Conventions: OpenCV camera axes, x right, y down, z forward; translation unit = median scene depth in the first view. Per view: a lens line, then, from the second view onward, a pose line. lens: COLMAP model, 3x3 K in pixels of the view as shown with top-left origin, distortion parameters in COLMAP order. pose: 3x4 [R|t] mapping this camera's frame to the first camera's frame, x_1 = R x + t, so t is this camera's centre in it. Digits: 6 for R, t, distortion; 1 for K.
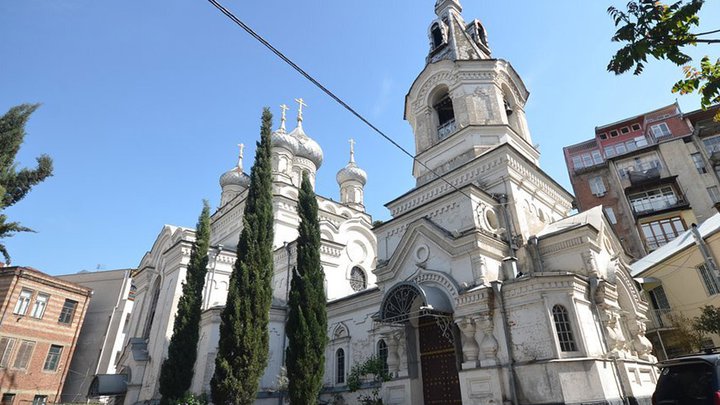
lens RADIAL K [[372.7, 0, 397.7], [0, 372.7, 203.4], [0, 0, 1]] dist [-0.000926, -0.000309]
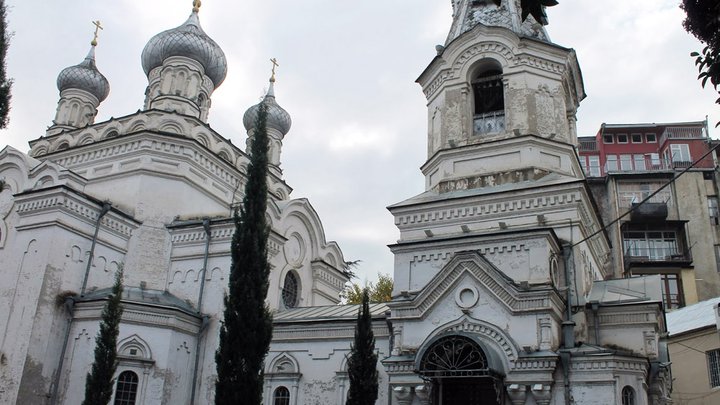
lens RADIAL K [[645.3, 0, 360.0], [0, 645.3, 202.5], [0, 0, 1]] dist [-0.077254, 0.001486]
pose [[0.948843, 0.213567, 0.232564, -0.369356], [-0.232674, 0.970838, 0.057759, -0.062228], [-0.213446, -0.108916, 0.970865, -0.191548]]
